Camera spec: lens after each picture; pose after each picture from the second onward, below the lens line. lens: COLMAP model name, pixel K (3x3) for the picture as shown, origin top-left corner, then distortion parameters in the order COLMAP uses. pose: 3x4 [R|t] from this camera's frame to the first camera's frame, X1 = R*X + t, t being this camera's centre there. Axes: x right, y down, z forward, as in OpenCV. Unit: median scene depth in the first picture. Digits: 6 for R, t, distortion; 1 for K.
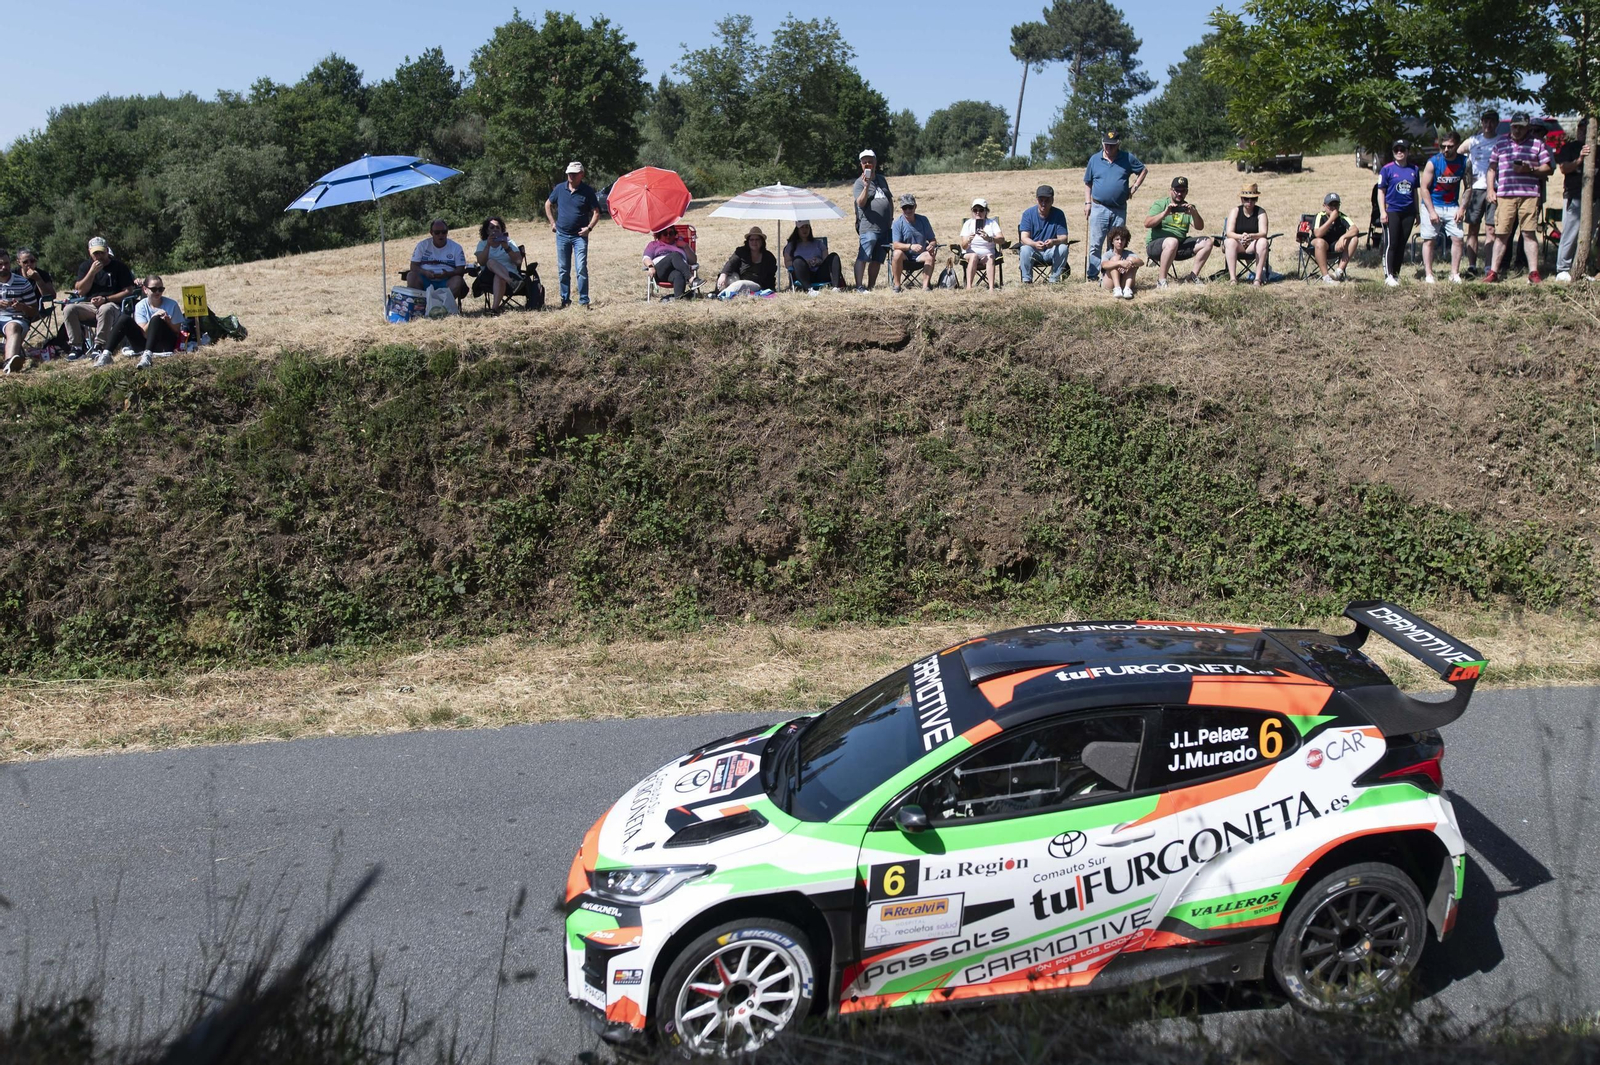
lens RADIAL K [[1365.5, 0, 843.2], [0, 1365.5, 403.2], [0, 0, 1]] dist [-0.061305, 0.081208]
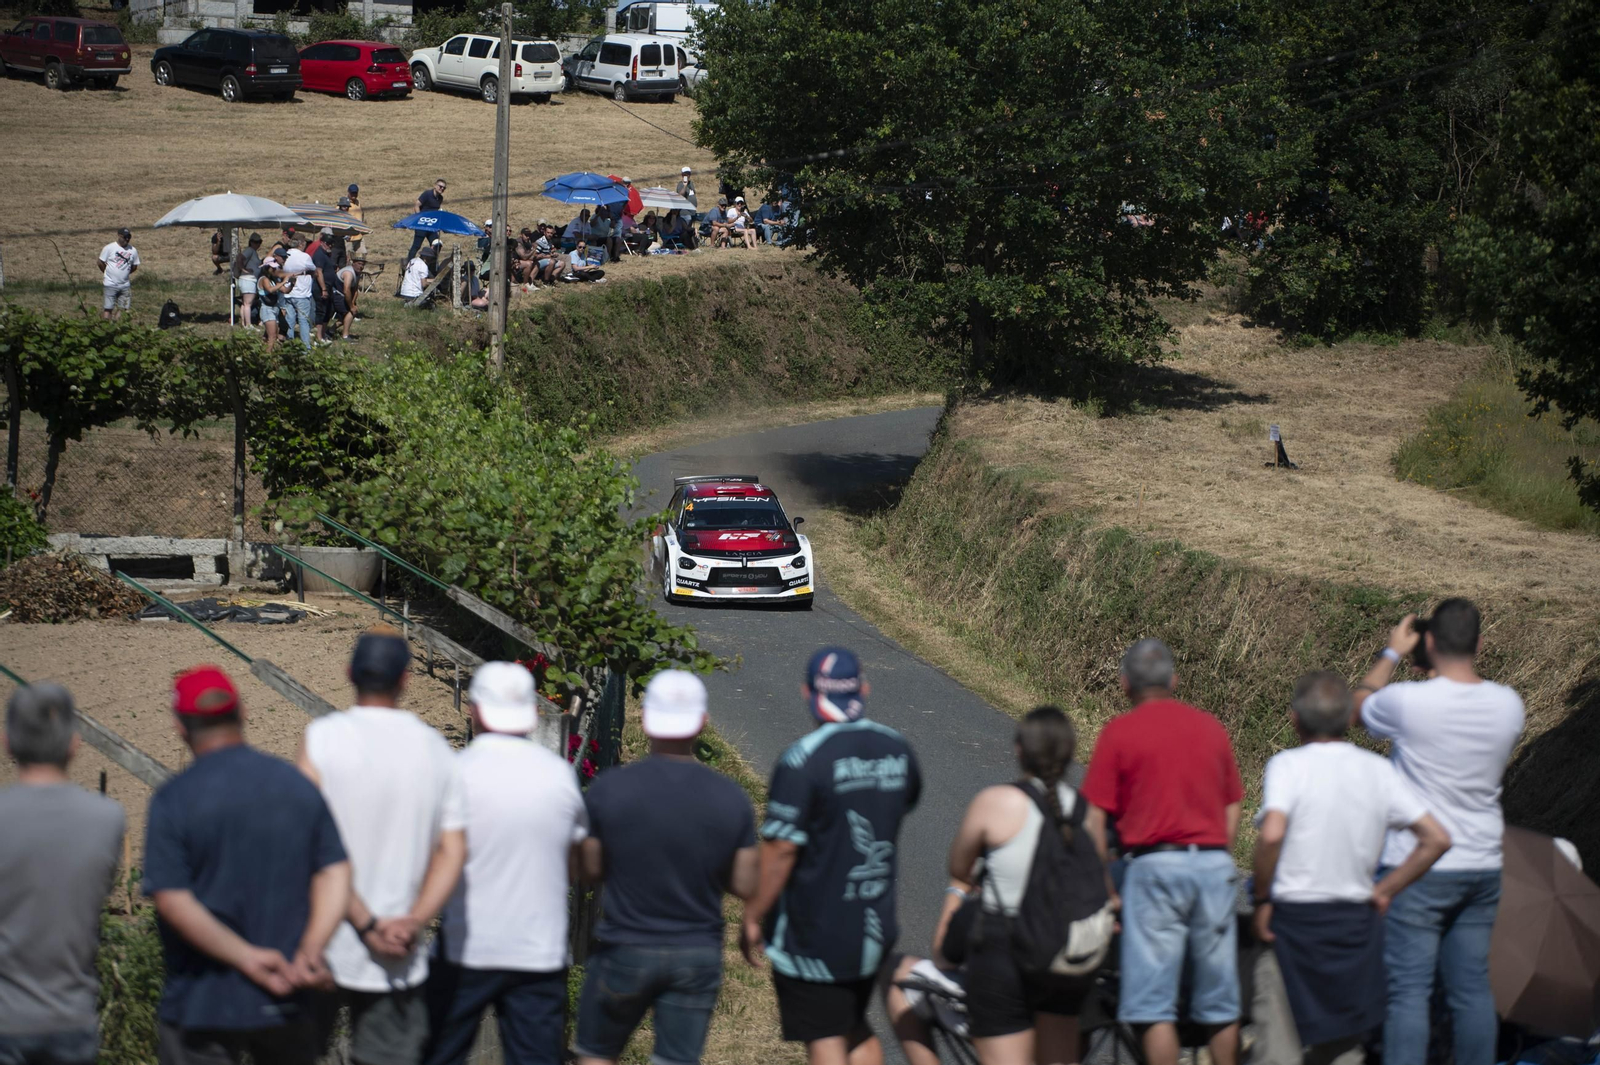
lens RADIAL K [[5235.8, 0, 794.3], [0, 5235.8, 534.3], [0, 0, 1]] dist [0.372124, 0.000000]
pose [[0.586241, -0.041946, 0.809050, -6.266351], [0.063573, 0.997961, 0.005676, 0.294574], [-0.807639, 0.048106, 0.587712, -3.539894]]
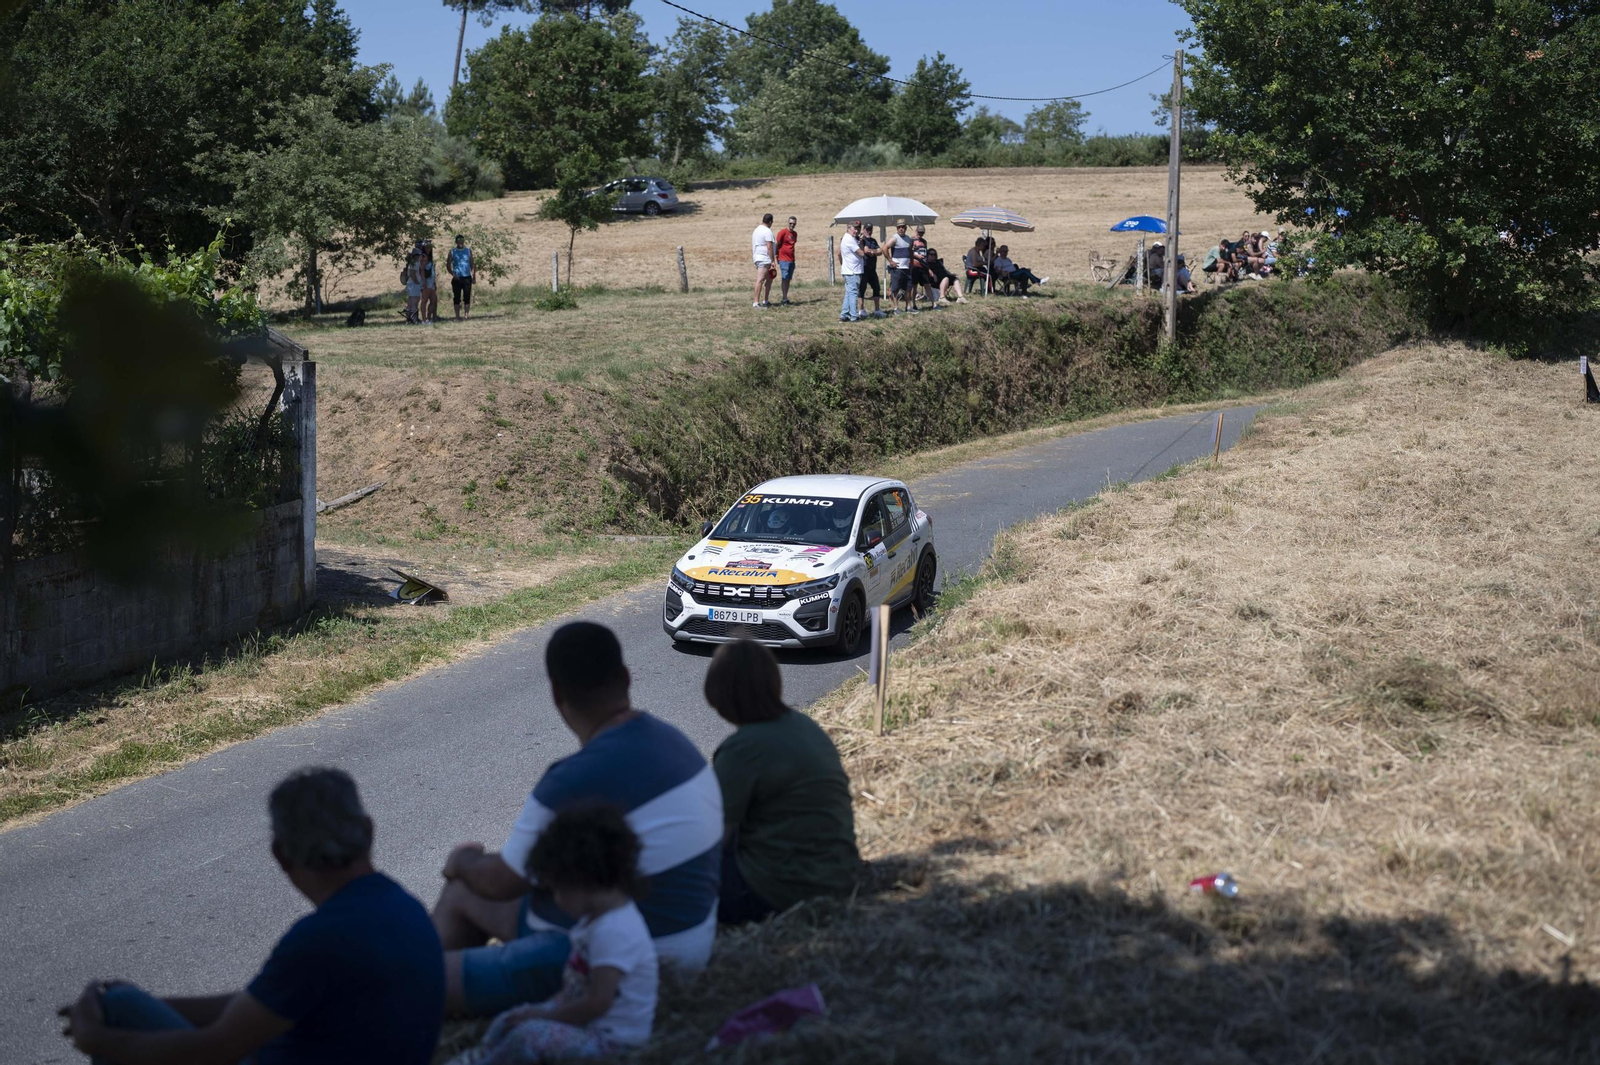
lens RADIAL K [[2353.0, 0, 810.2], [0, 2353.0, 529.3], [0, 0, 1]] dist [0.005520, 0.000000]
pose [[0.894442, -0.049596, 0.444425, -3.283451], [0.052604, 0.998600, 0.005570, 0.360761], [-0.444079, 0.018396, 0.895799, -2.475387]]
